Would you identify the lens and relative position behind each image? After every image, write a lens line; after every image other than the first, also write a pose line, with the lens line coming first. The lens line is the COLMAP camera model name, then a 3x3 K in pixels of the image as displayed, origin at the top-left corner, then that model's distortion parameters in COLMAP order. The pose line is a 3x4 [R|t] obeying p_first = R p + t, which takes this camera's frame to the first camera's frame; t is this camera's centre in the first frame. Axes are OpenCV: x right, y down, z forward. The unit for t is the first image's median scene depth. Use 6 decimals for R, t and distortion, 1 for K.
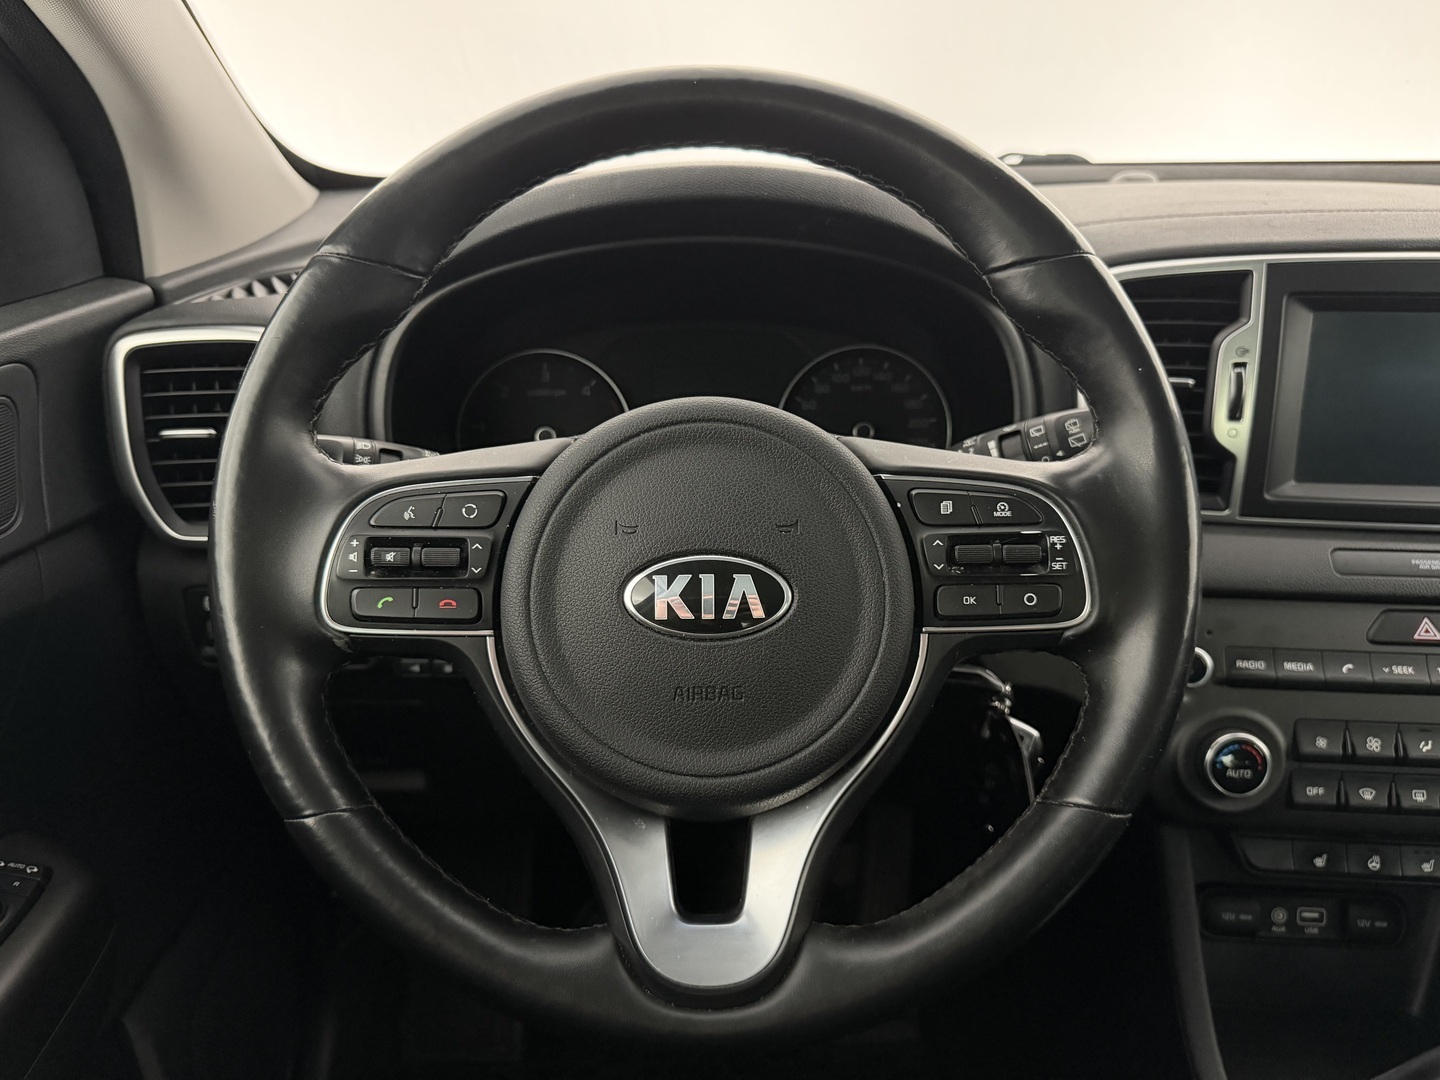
lens RADIAL K [[942.3, 0, 720.0], [0, 942.3, 540.0], [0, 0, 1]] dist [-0.000795, -0.003971]
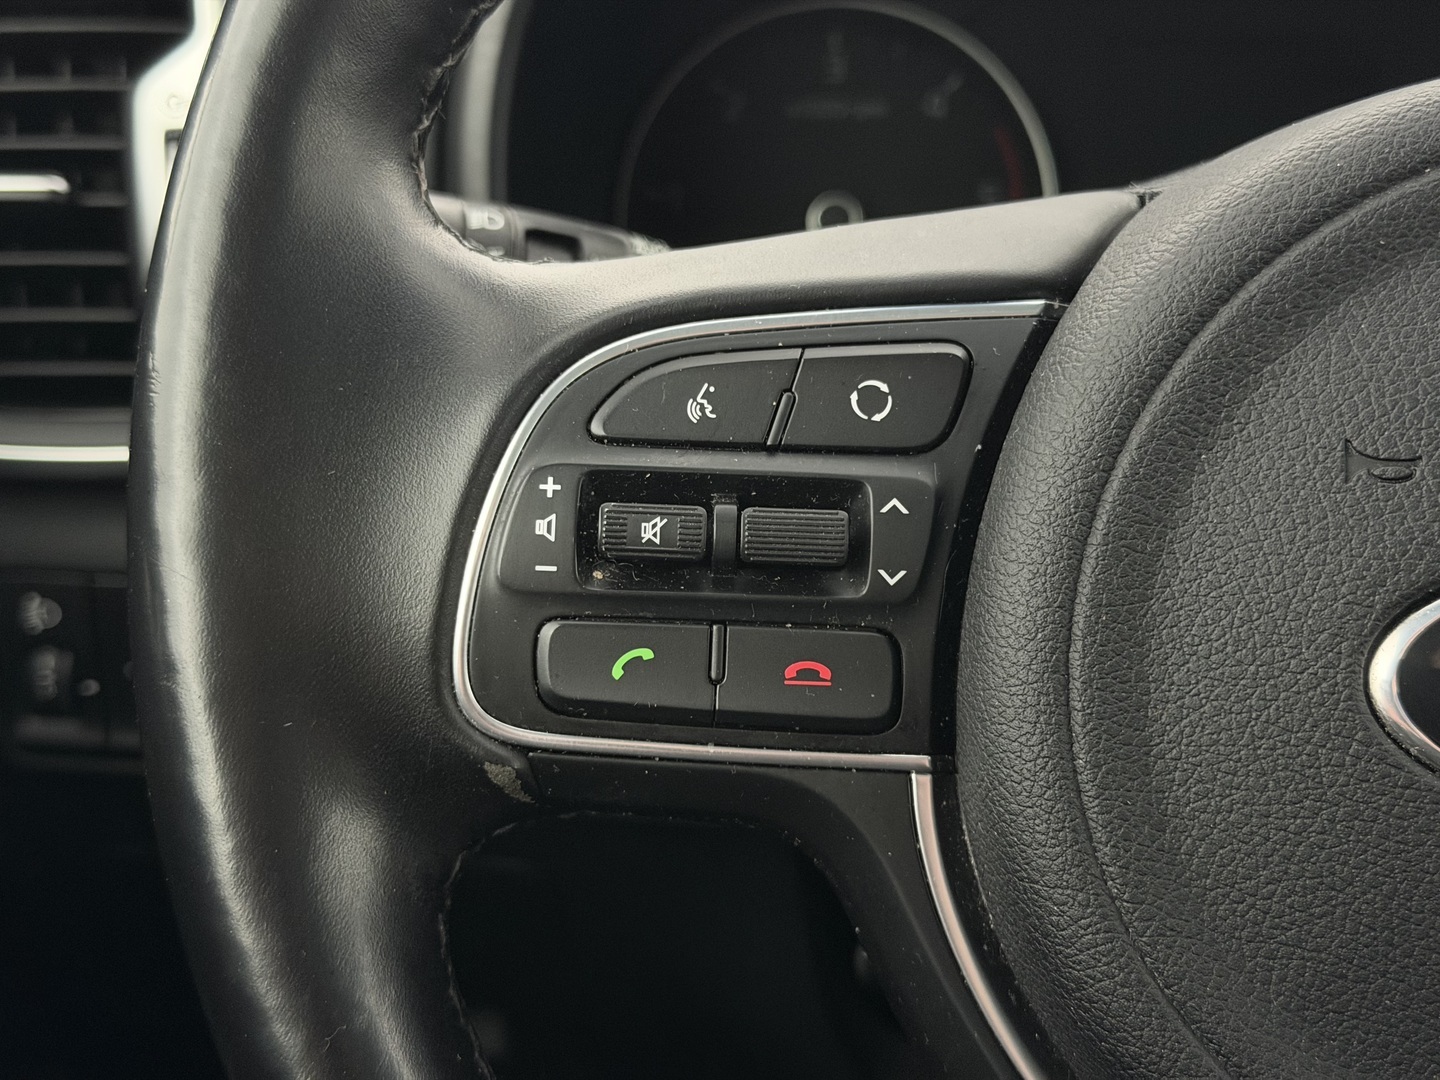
lens RADIAL K [[2029.3, 0, 720.0], [0, 2029.3, 540.0], [0, 0, 1]] dist [0.157092, -0.003353]
pose [[0.989914, 0.032295, -0.137942, -0.222136], [-0.027907, 0.999045, 0.033630, -0.003881], [0.138896, -0.029441, 0.989869, 0.273948]]
